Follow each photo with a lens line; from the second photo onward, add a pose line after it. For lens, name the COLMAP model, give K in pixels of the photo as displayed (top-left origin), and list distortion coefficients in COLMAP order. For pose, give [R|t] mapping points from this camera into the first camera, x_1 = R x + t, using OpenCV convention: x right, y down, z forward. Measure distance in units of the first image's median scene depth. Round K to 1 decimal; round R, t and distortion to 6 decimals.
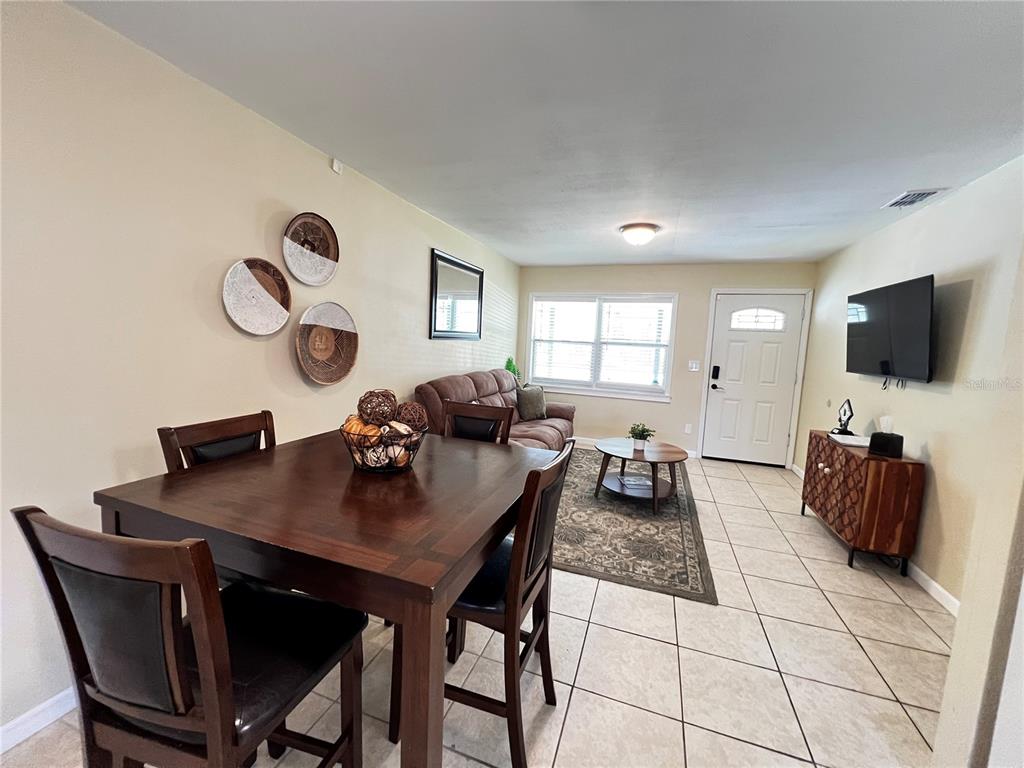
lens RADIAL K [[410.7, 0, 513.0], [0, 410.7, 384.2], [0, 0, 1]] dist [0.000405, 0.000106]
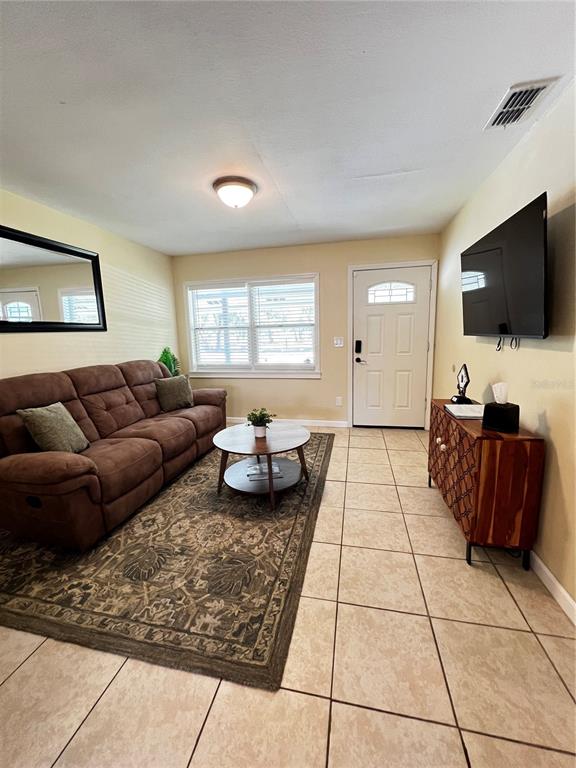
lens RADIAL K [[308.1, 0, 288.2], [0, 308.1, 383.7], [0, 0, 1]] dist [0.000405, 0.000106]
pose [[0.990144, -0.090228, 0.107120, 0.334851], [0.084106, 0.994627, 0.060365, 0.004552], [-0.111991, -0.050760, 0.992412, 0.344267]]
